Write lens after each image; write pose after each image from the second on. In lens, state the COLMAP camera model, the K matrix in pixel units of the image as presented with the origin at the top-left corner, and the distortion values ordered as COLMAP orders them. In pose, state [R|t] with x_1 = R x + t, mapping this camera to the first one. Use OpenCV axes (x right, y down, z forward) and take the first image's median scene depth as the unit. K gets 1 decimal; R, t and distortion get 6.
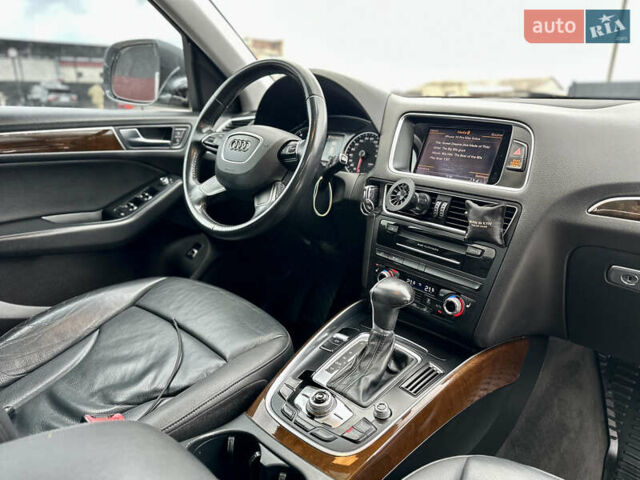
lens RADIAL K [[452.5, 0, 320.0], [0, 452.5, 239.2], [0, 0, 1]] dist [0.073143, -0.092999]
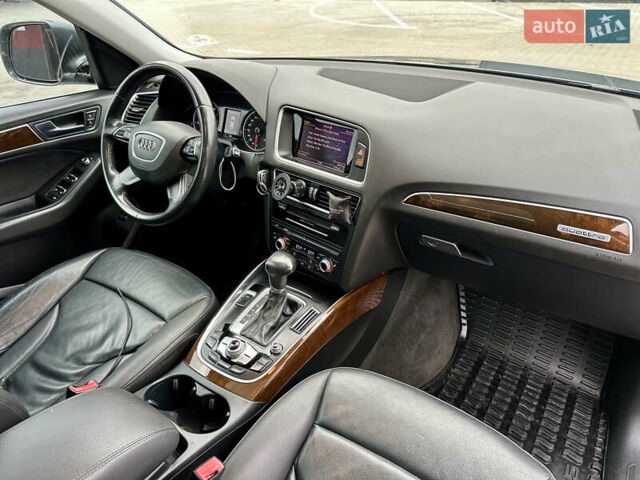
lens RADIAL K [[452.5, 0, 320.0], [0, 452.5, 239.2], [0, 0, 1]] dist [0.073143, -0.092999]
pose [[0.988401, -0.120323, 0.092662, 0.132987], [0.094506, 0.964930, 0.244905, -0.229539], [-0.118880, -0.233307, 0.965109, -0.261999]]
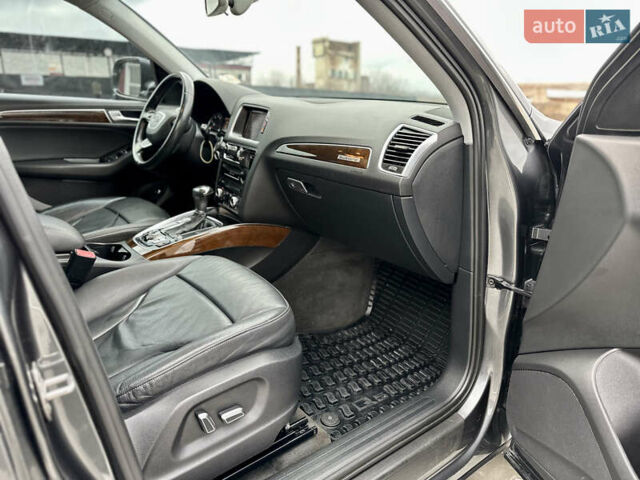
lens RADIAL K [[452.5, 0, 320.0], [0, 452.5, 239.2], [0, 0, 1]] dist [0.073143, -0.092999]
pose [[0.987321, 0.064798, -0.144908, 0.809499], [-0.064987, 0.997880, 0.003435, 0.236909], [0.144823, 0.006026, 0.989439, -0.759505]]
